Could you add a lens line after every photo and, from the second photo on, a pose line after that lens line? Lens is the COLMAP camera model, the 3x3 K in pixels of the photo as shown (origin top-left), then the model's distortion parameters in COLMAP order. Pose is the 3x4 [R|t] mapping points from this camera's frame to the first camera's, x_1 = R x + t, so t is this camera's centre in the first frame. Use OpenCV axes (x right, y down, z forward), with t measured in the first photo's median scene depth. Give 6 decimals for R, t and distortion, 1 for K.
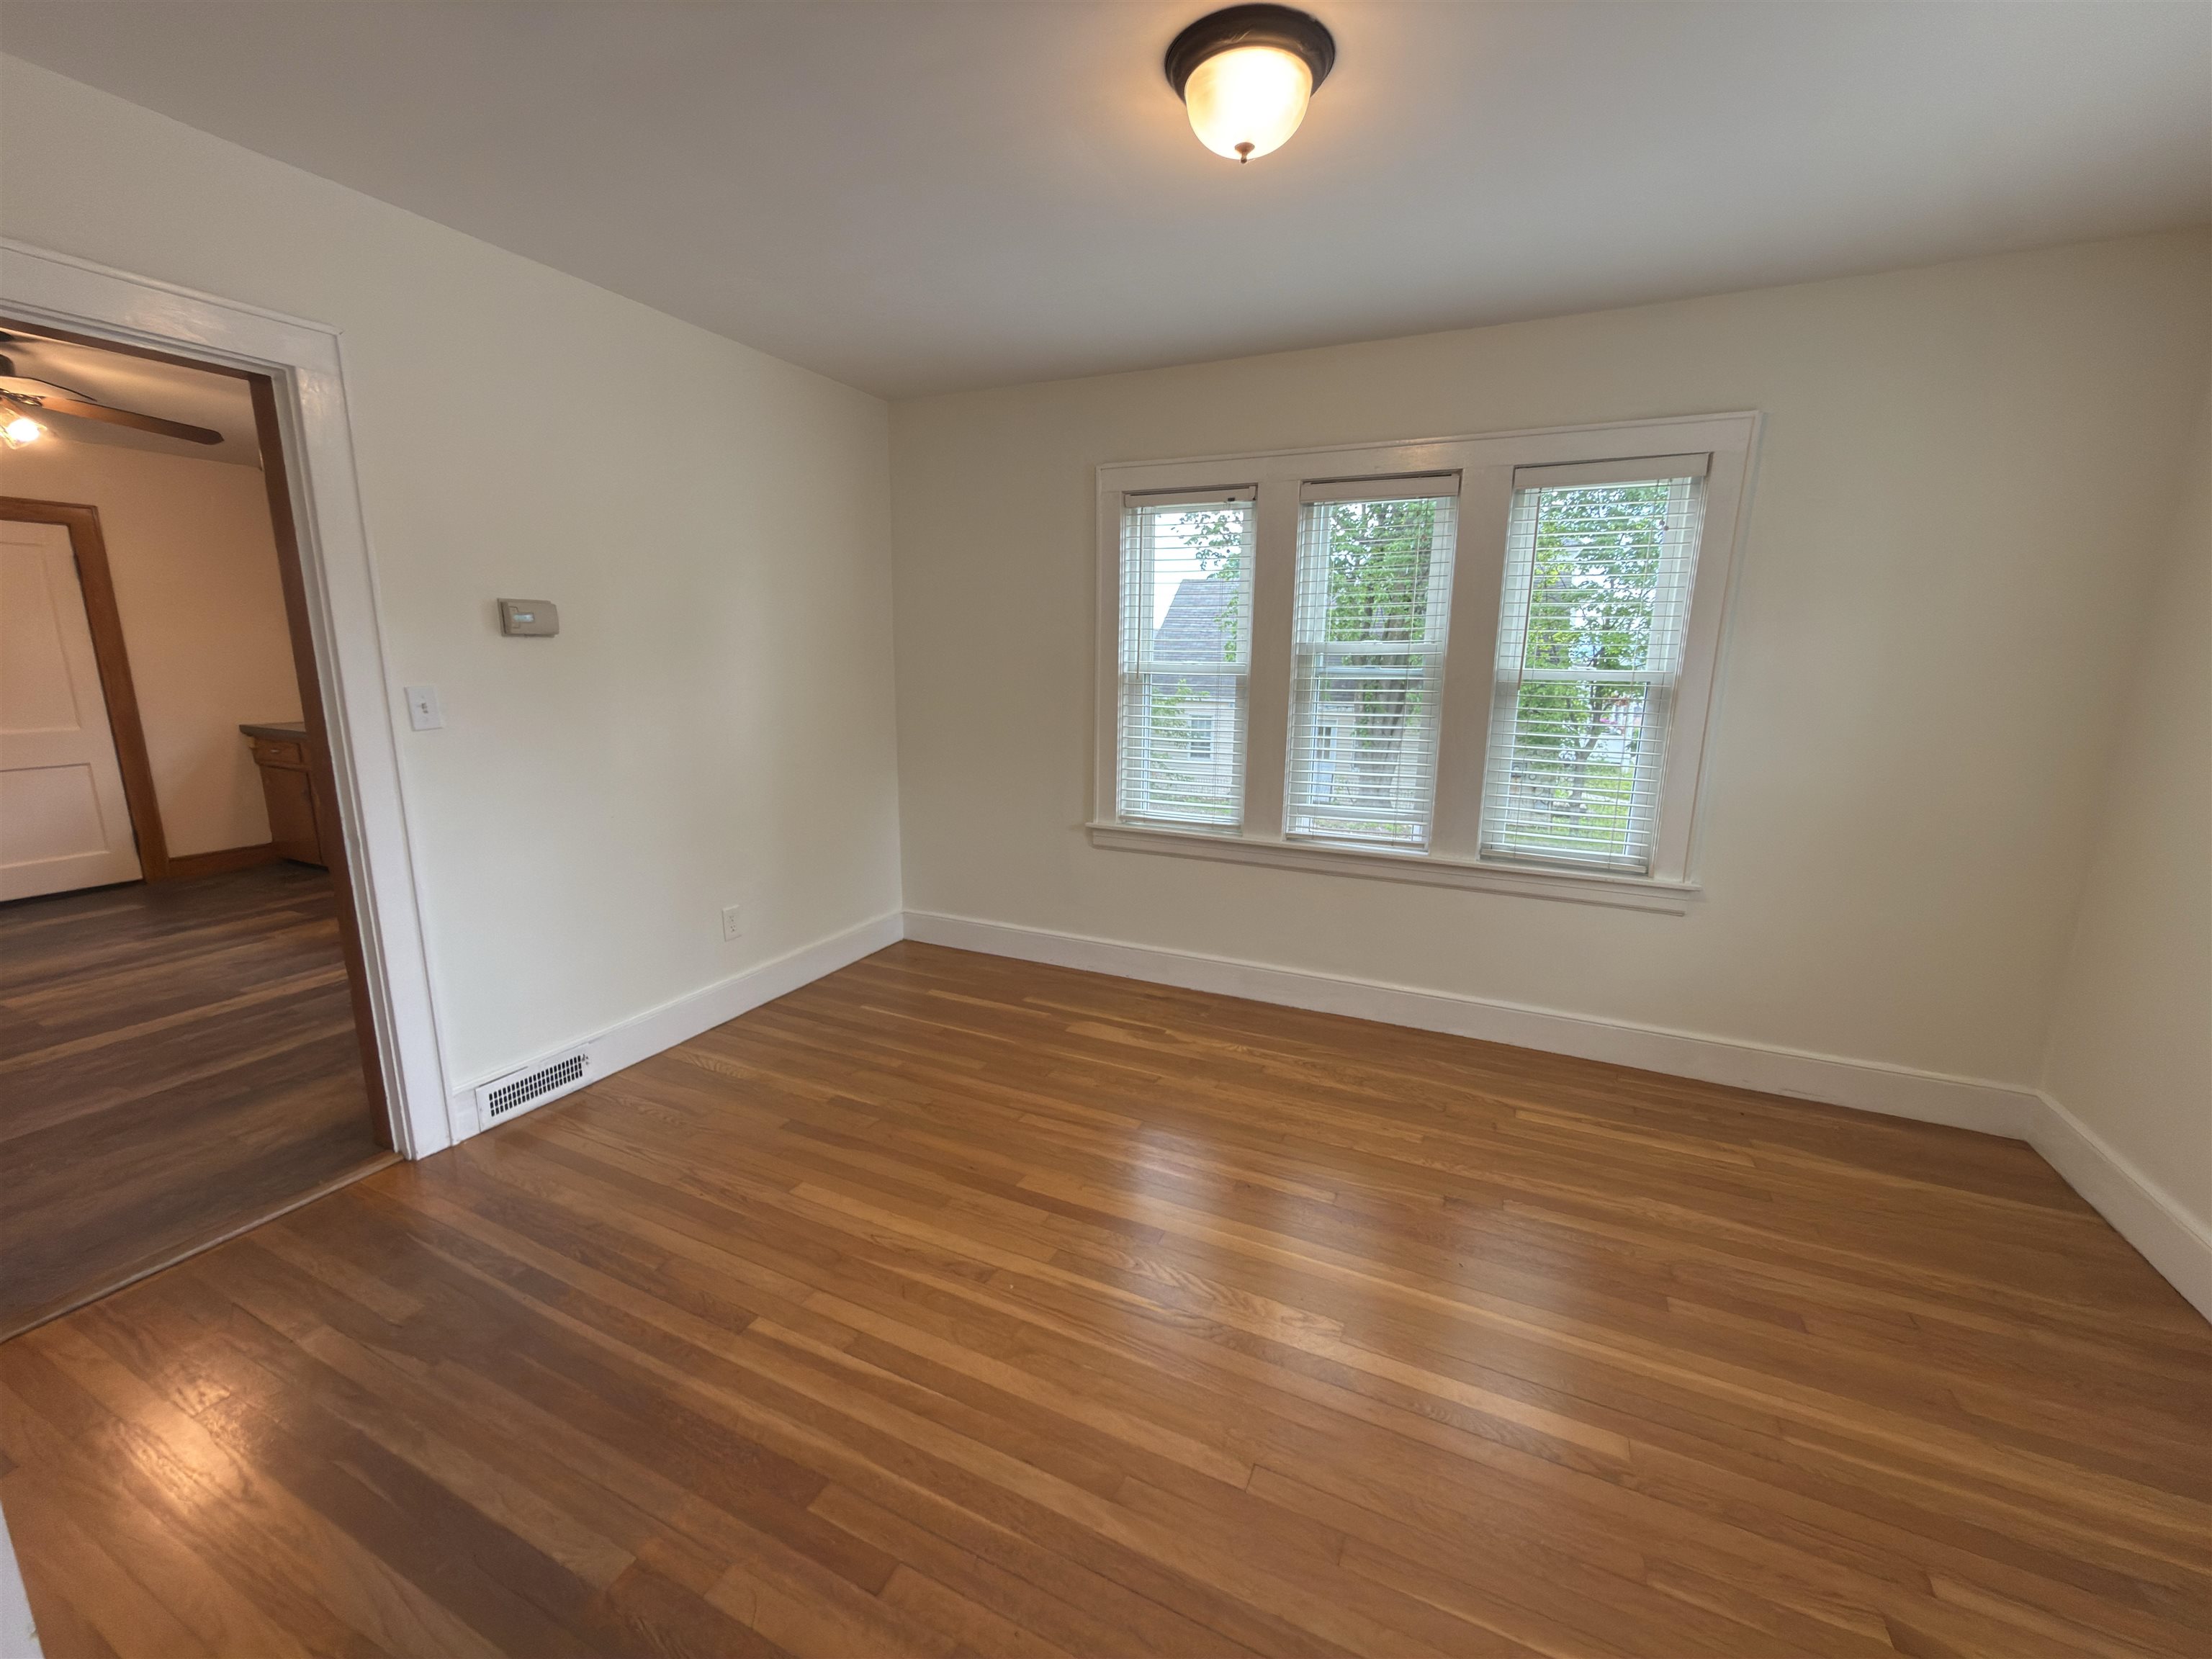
lens RADIAL K [[884.8, 0, 1108.4], [0, 884.8, 826.5], [0, 0, 1]] dist [0.000115, -0.000339]
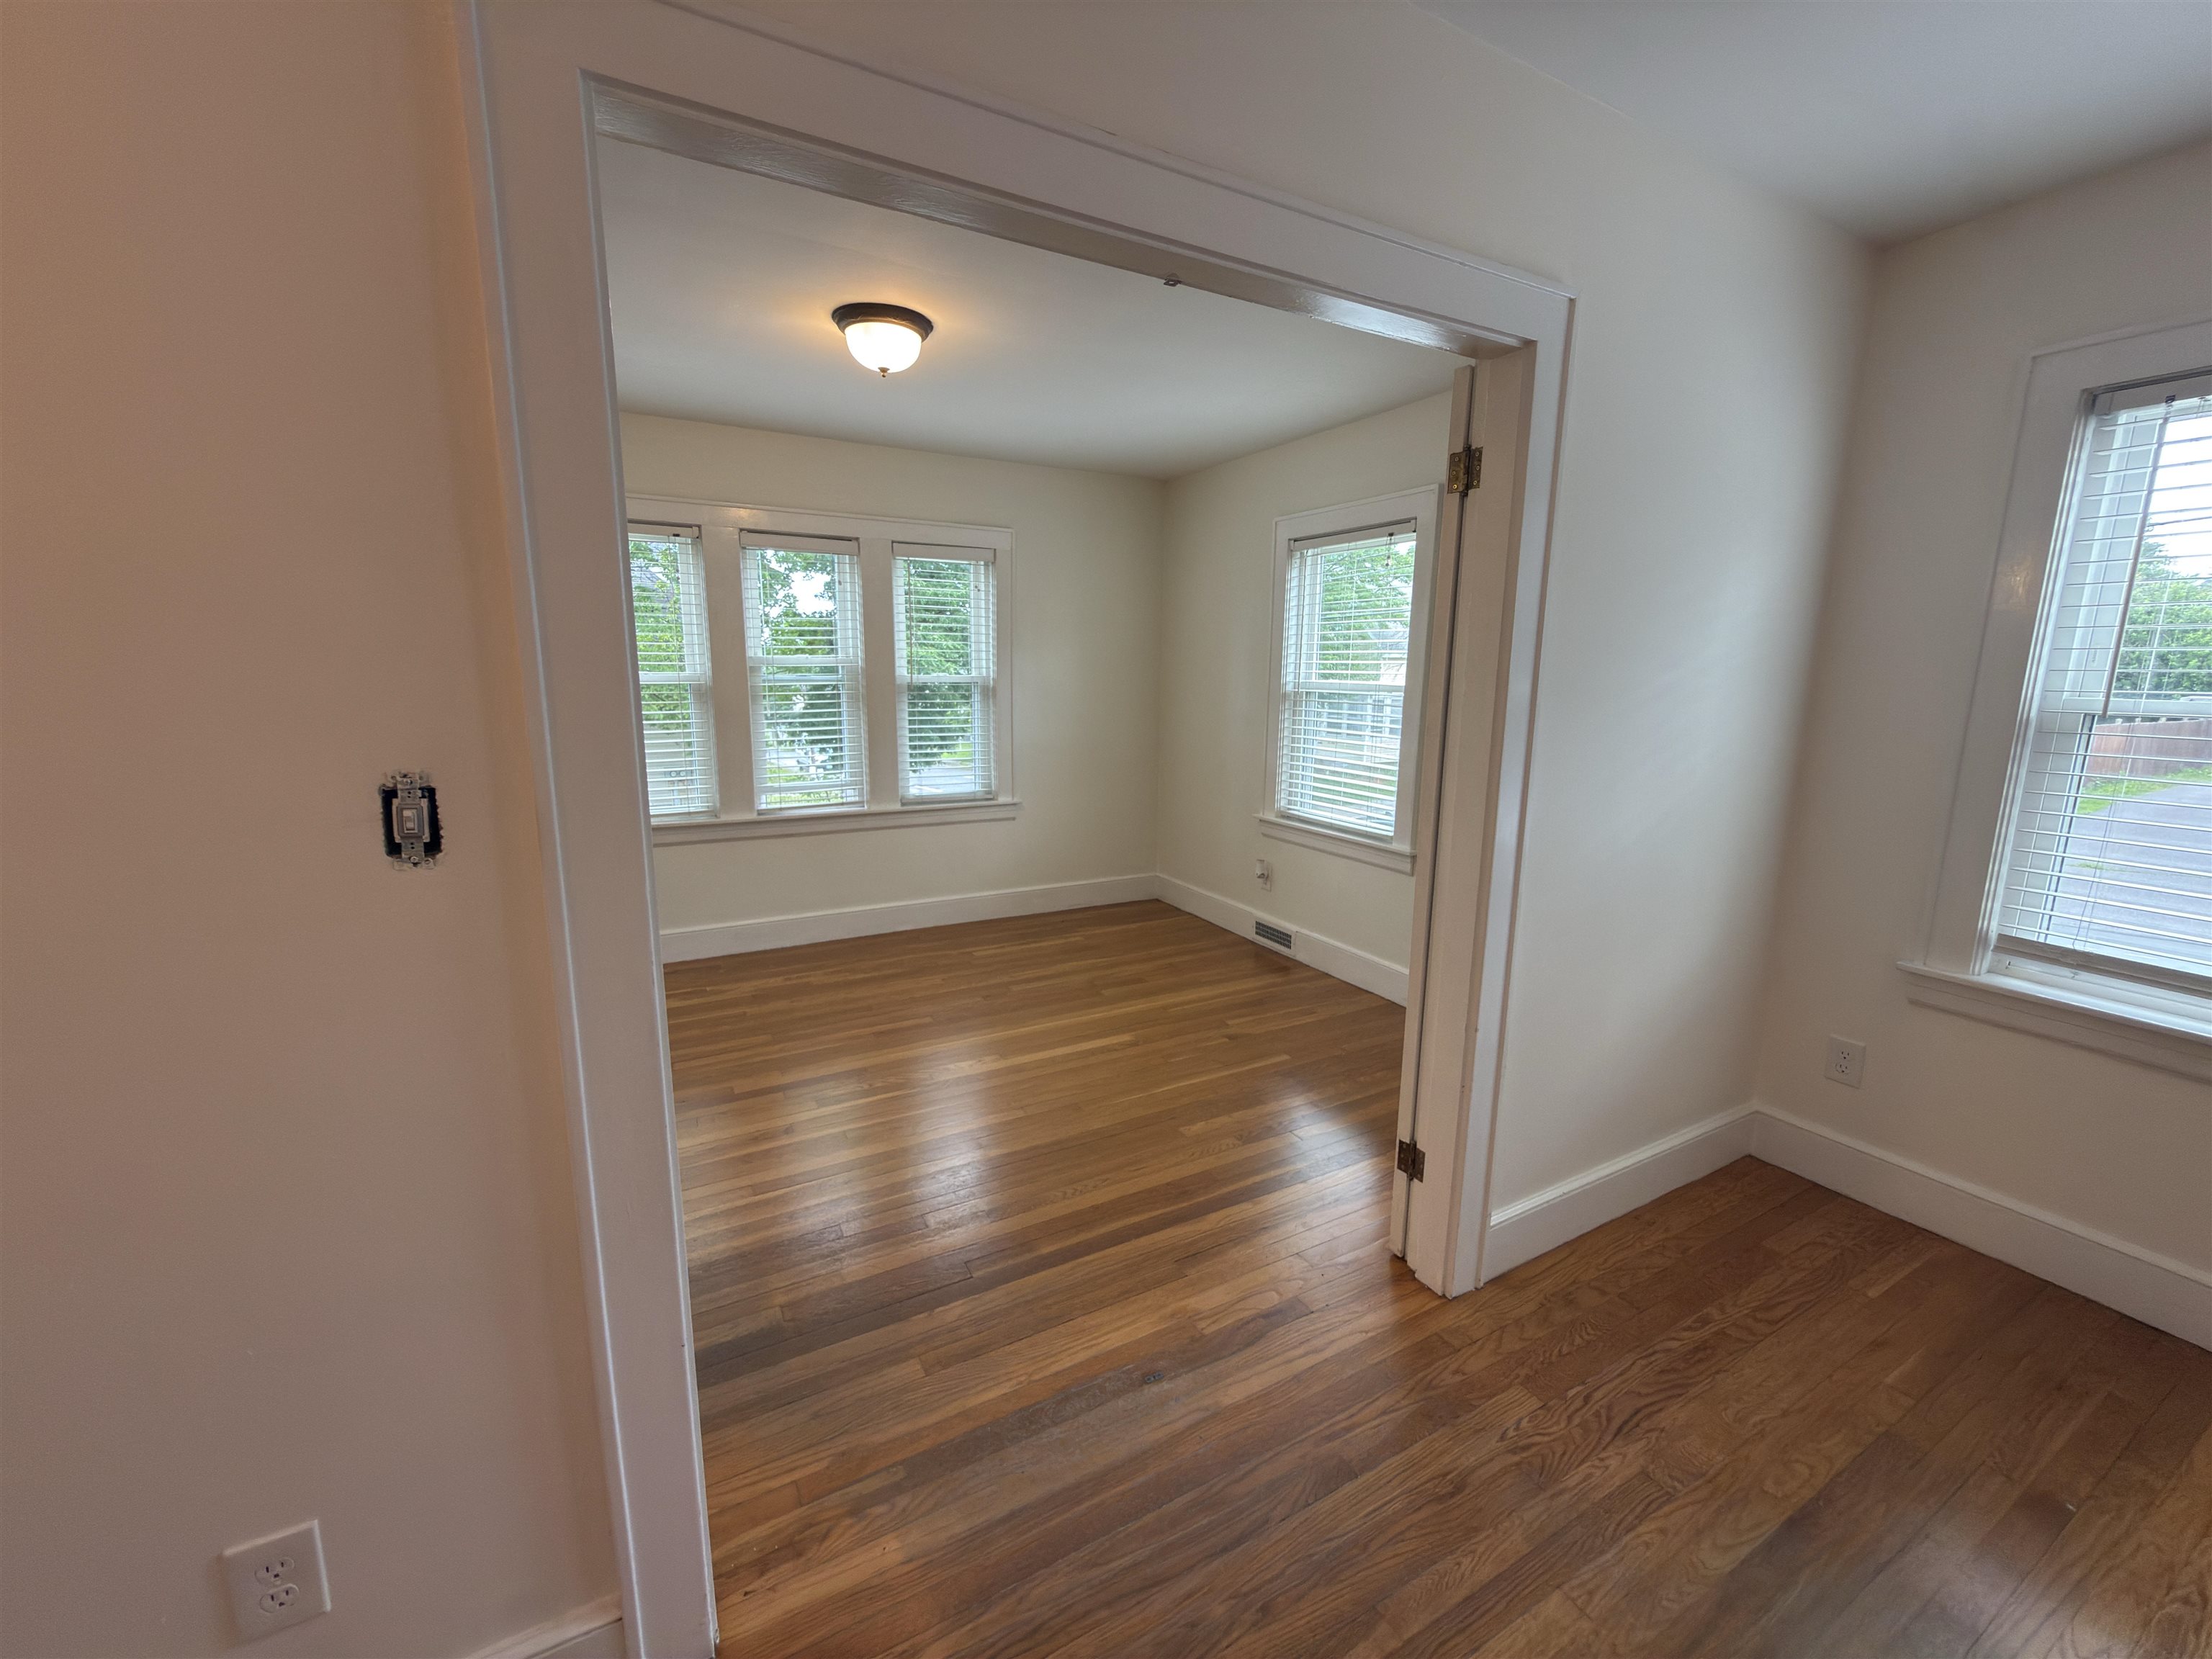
lens RADIAL K [[884.8, 0, 1108.4], [0, 884.8, 826.5], [0, 0, 1]] dist [0.000115, -0.000339]
pose [[0.589266, -0.147586, 0.794345, -0.596908], [0.153862, 0.985680, 0.068997, 0.025262], [-0.793153, 0.081562, 0.603536, -0.163327]]
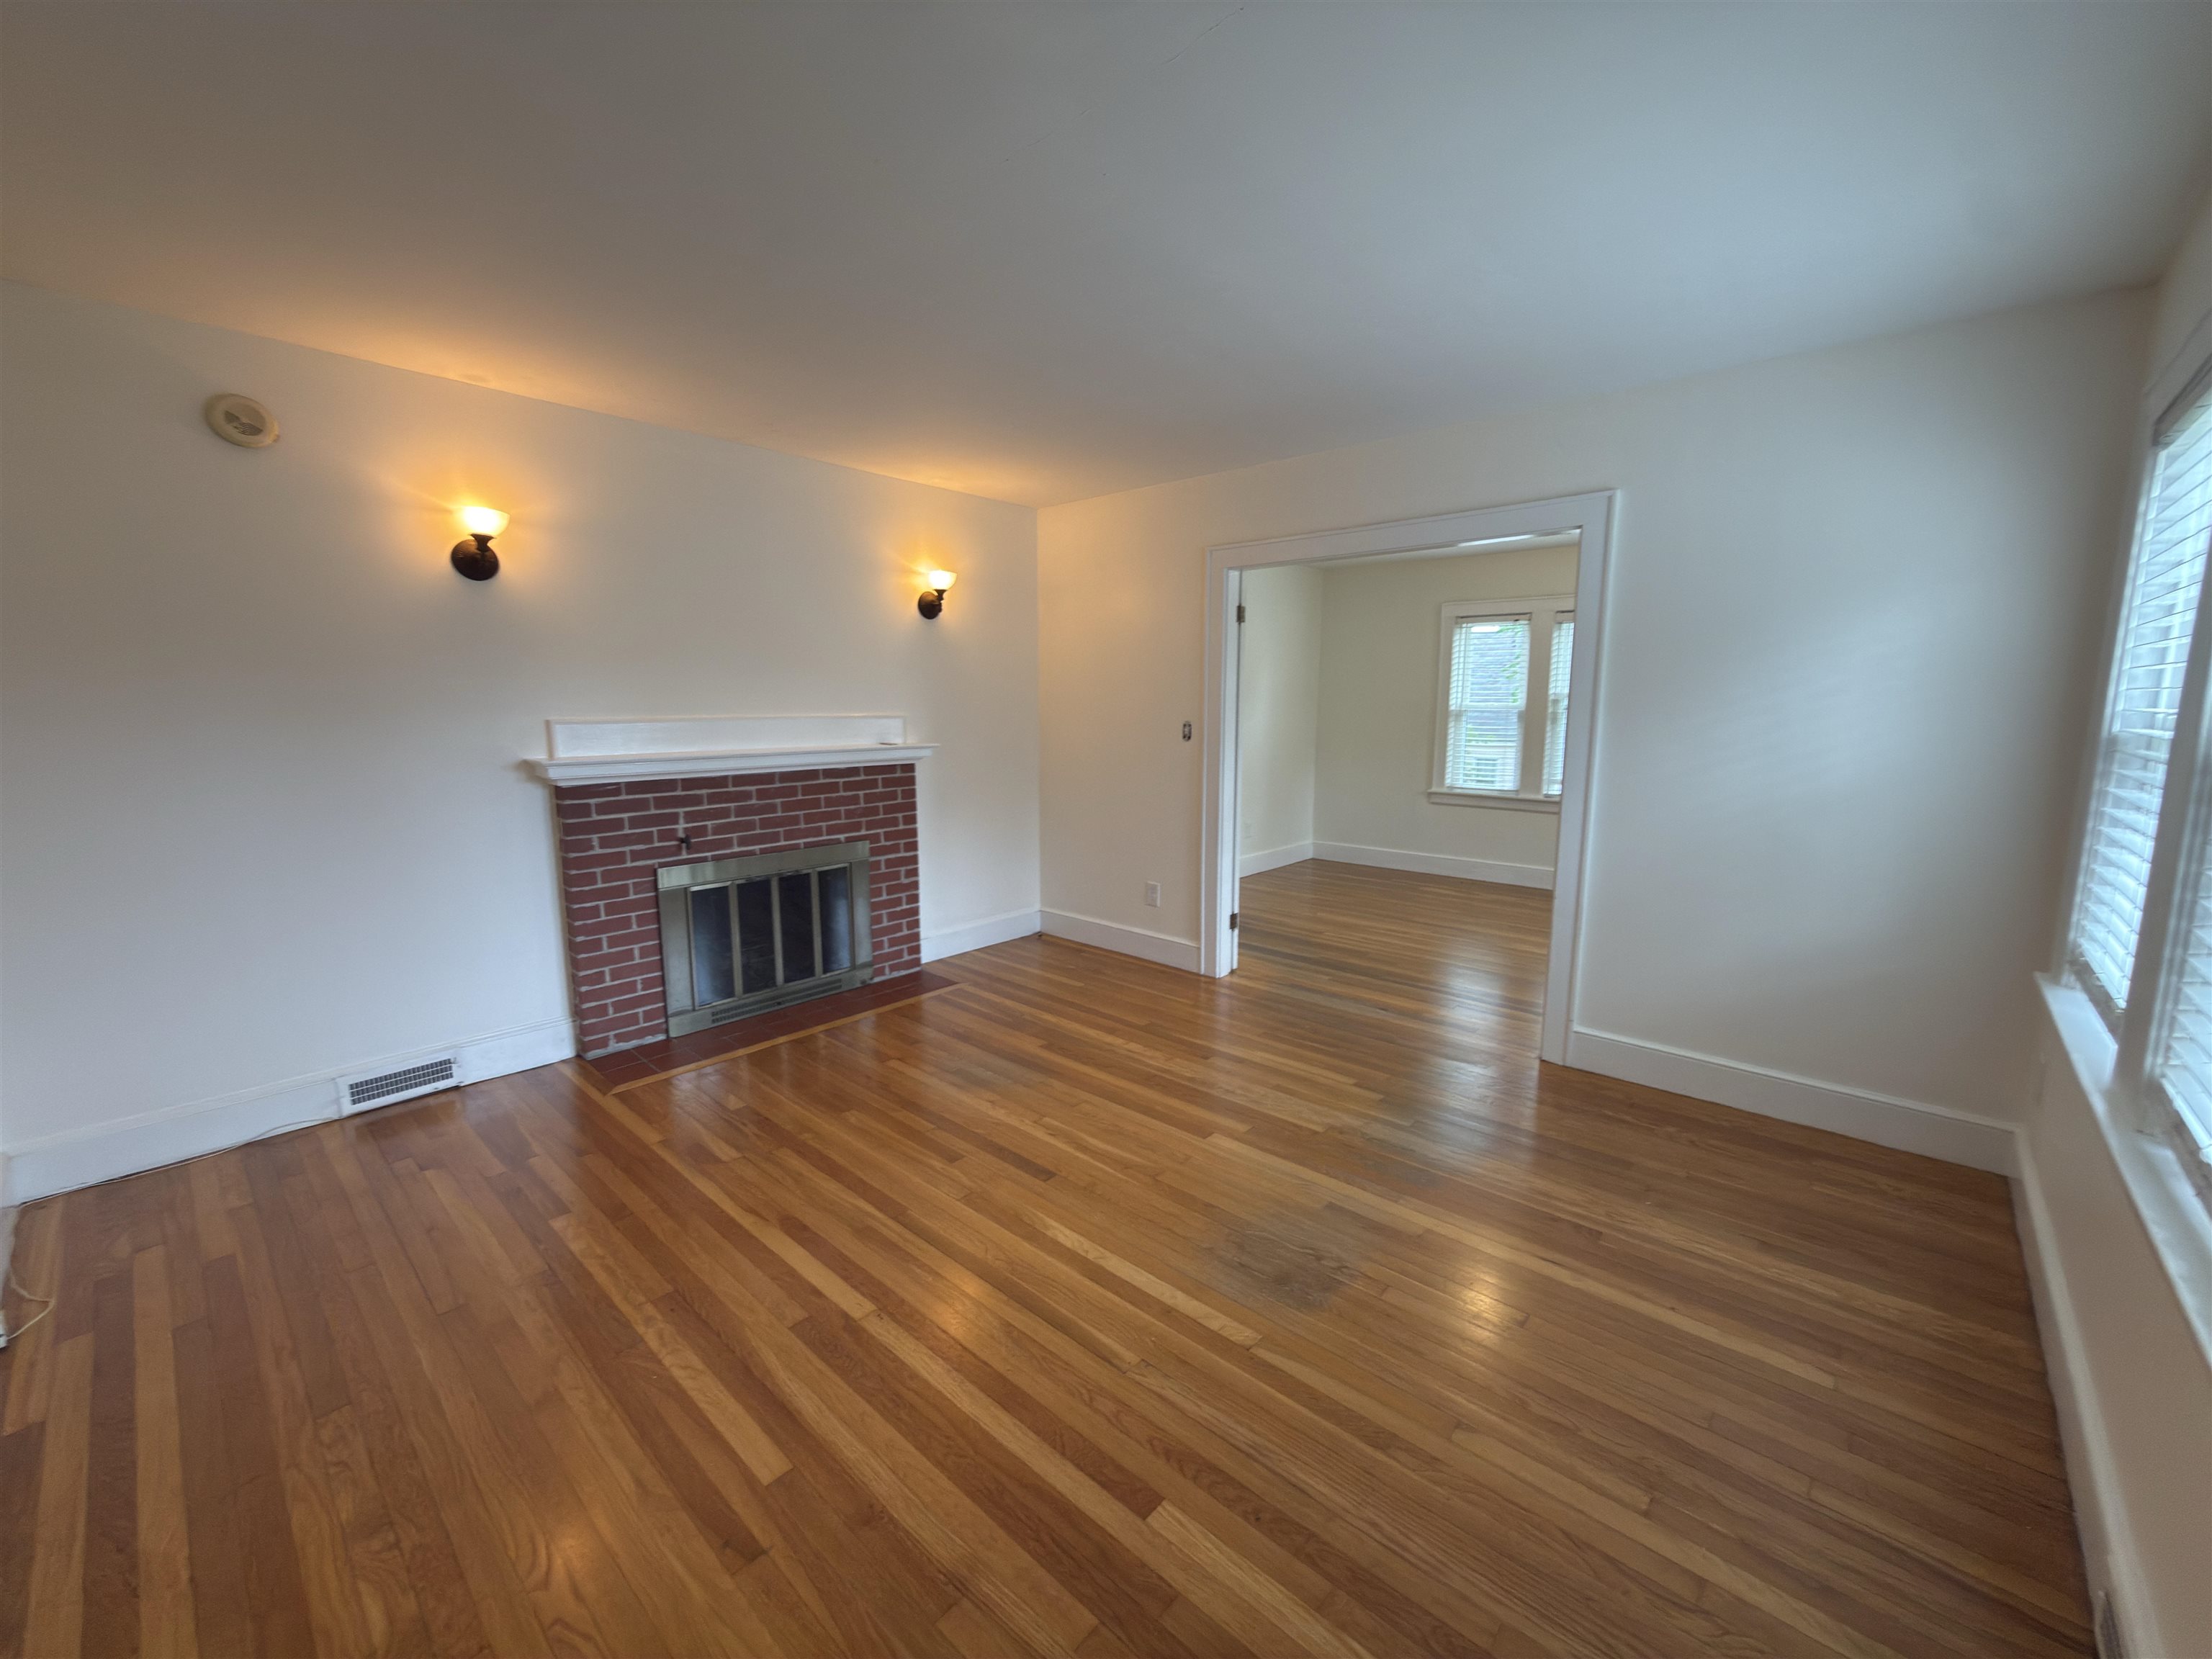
lens RADIAL K [[884.8, 0, 1108.4], [0, 884.8, 826.5], [0, 0, 1]] dist [0.000115, -0.000339]
pose [[0.956712, 0.030199, -0.289464, -0.164597], [-0.045898, 0.997811, -0.047599, 0.250813], [0.287393, 0.058824, 0.956005, -1.262249]]
